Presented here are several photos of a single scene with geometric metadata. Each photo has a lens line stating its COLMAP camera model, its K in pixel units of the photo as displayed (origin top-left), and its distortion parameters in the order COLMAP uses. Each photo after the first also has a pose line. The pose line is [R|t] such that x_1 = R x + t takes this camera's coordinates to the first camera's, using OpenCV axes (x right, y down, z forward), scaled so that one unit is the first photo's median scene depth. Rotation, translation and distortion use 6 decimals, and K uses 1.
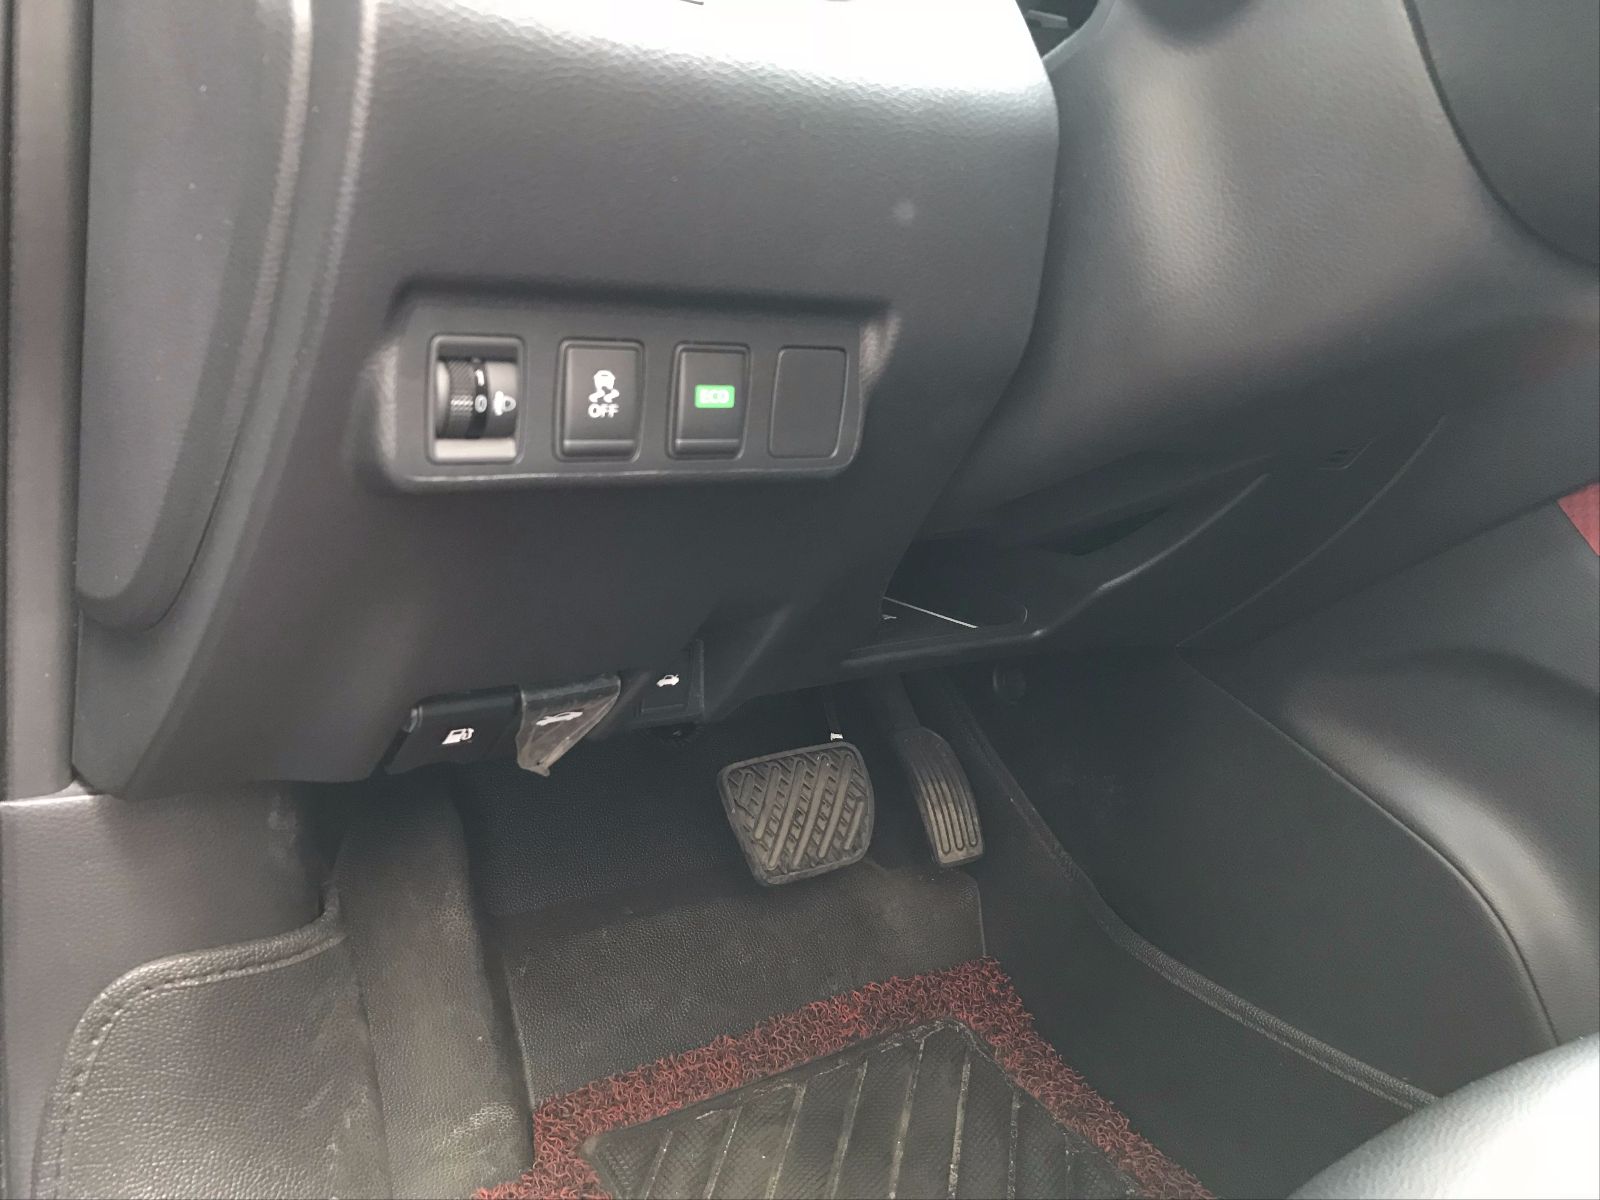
lens RADIAL K [[1332.7, 0, 800.0], [0, 1332.7, 600.0], [0, 0, 1]] dist [0.019973, -0.006401]
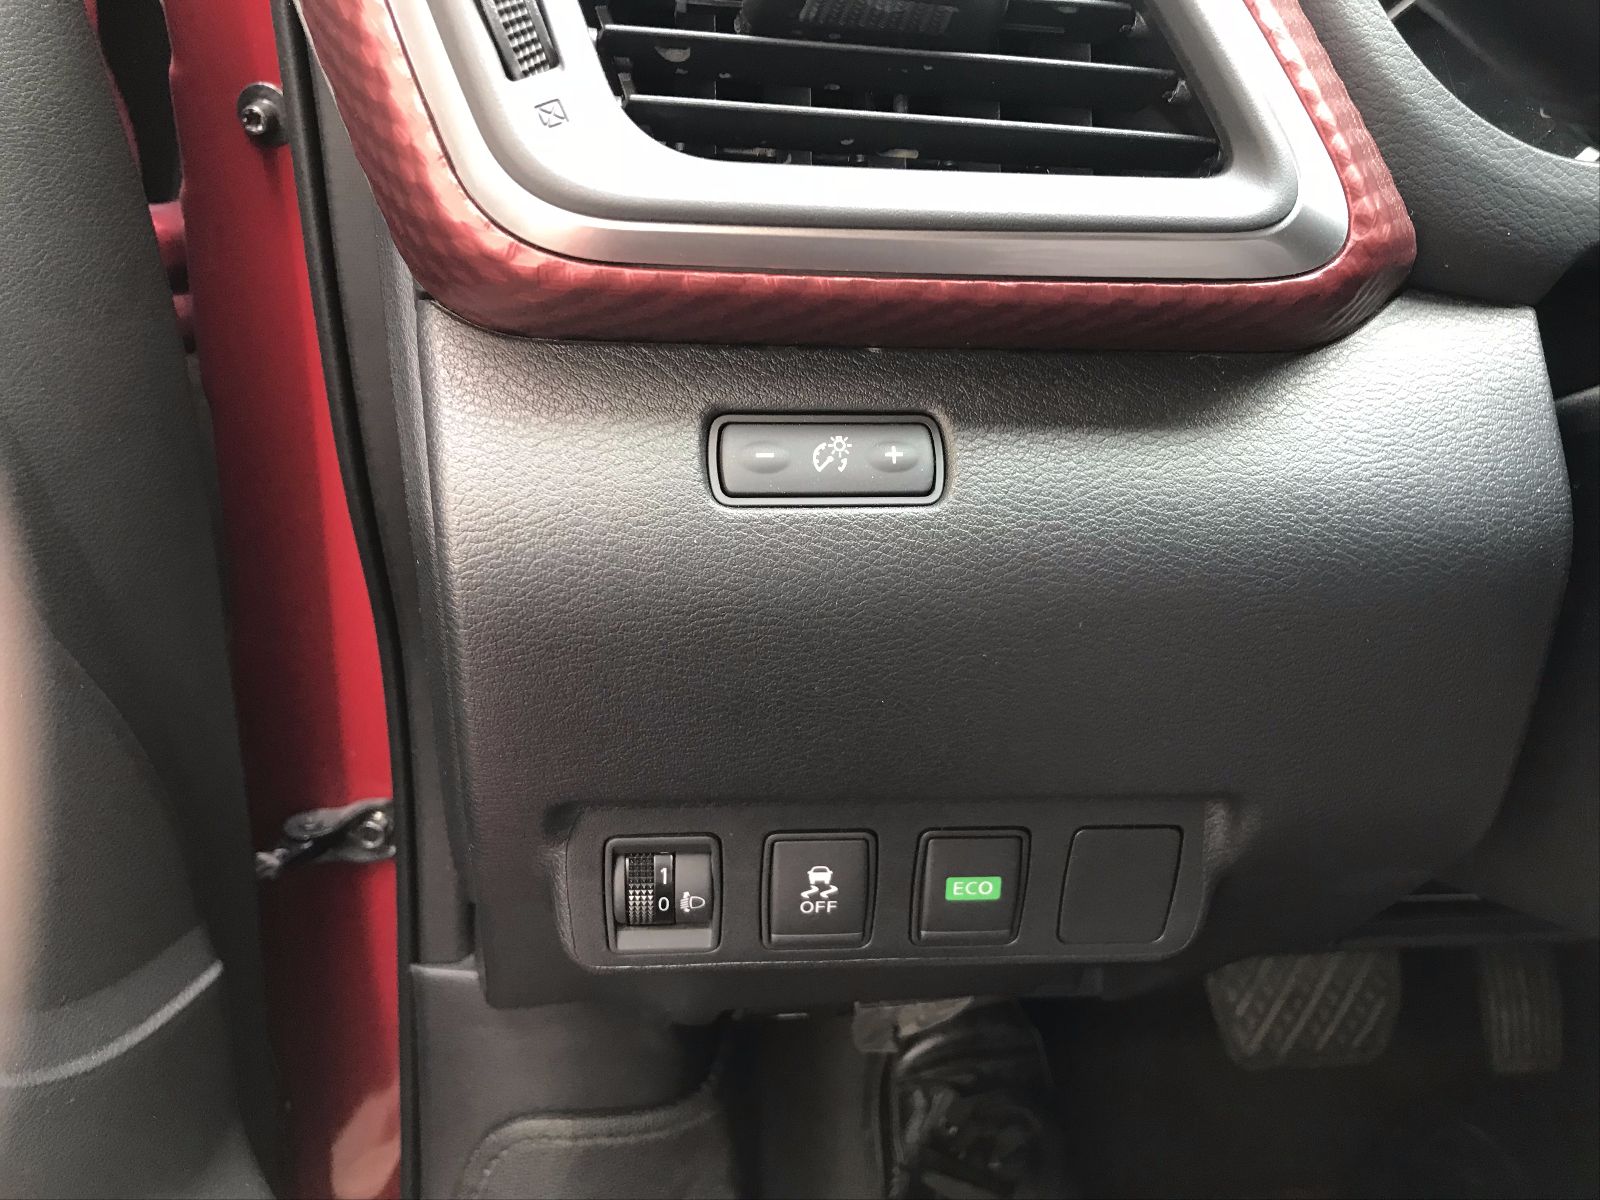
lens RADIAL K [[1332.7, 0, 800.0], [0, 1332.7, 600.0], [0, 0, 1]] dist [0.019973, -0.006401]
pose [[0.869040, 0.153635, -0.470282, 0.191204], [-0.086157, 0.983033, 0.161934, -0.439430], [0.487182, -0.100209, 0.867532, 0.287099]]
